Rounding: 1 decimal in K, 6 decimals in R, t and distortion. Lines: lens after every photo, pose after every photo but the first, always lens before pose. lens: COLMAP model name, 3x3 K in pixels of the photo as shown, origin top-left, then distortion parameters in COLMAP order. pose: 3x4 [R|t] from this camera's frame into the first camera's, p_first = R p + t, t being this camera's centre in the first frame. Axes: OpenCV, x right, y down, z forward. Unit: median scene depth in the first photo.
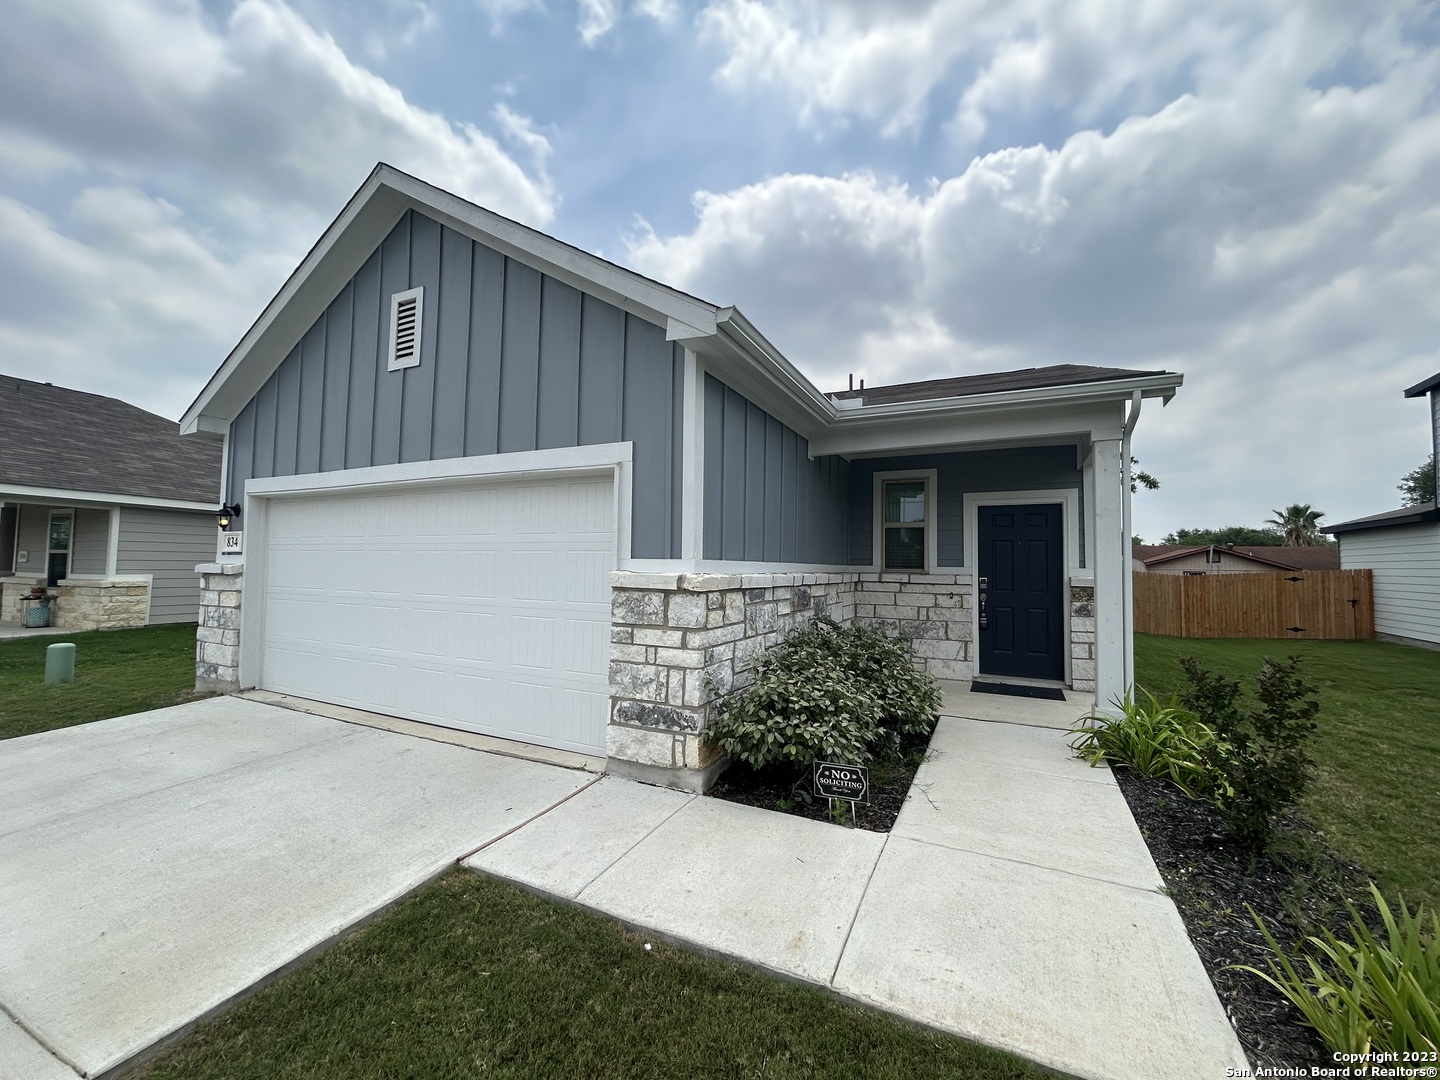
lens RADIAL K [[578.6, 0, 720.4], [0, 578.6, 536.1], [0, 0, 1]] dist [0.000026, -0.000222]
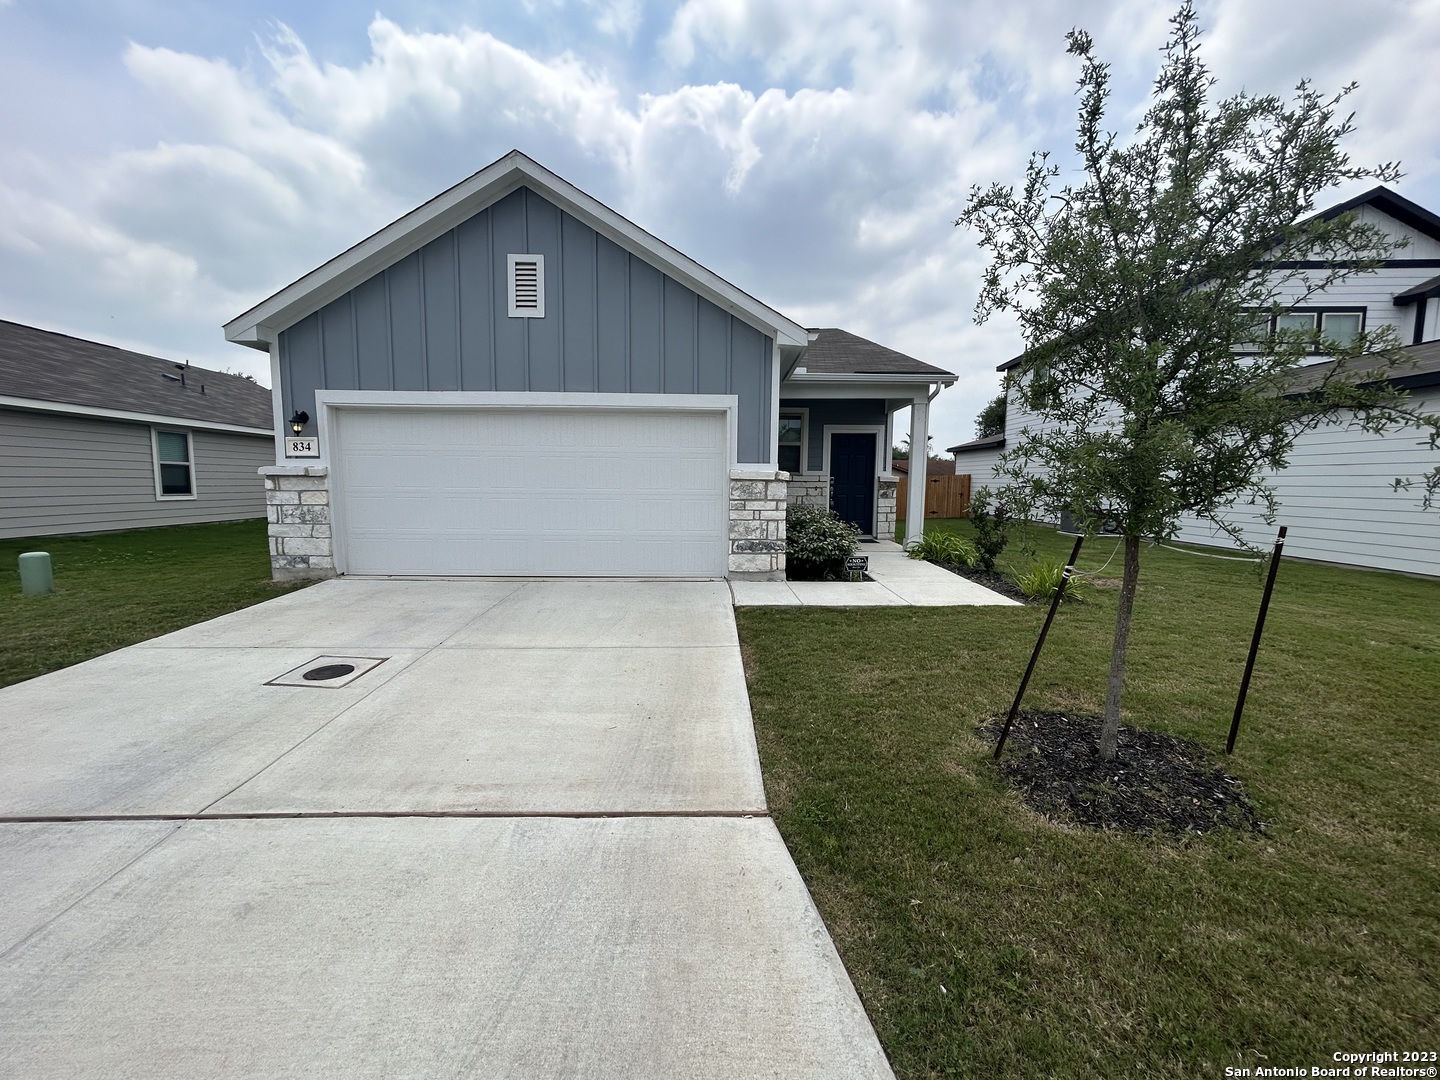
lens RADIAL K [[581.5, 0, 699.8], [0, 581.5, 542.2], [0, 0, 1]] dist [-0.024771, -0.000013]
pose [[0.883310, -0.053040, 0.465780, -0.766612], [-0.022527, 0.987628, 0.155186, 0.003220], [-0.468248, -0.147570, 0.871187, -0.372405]]
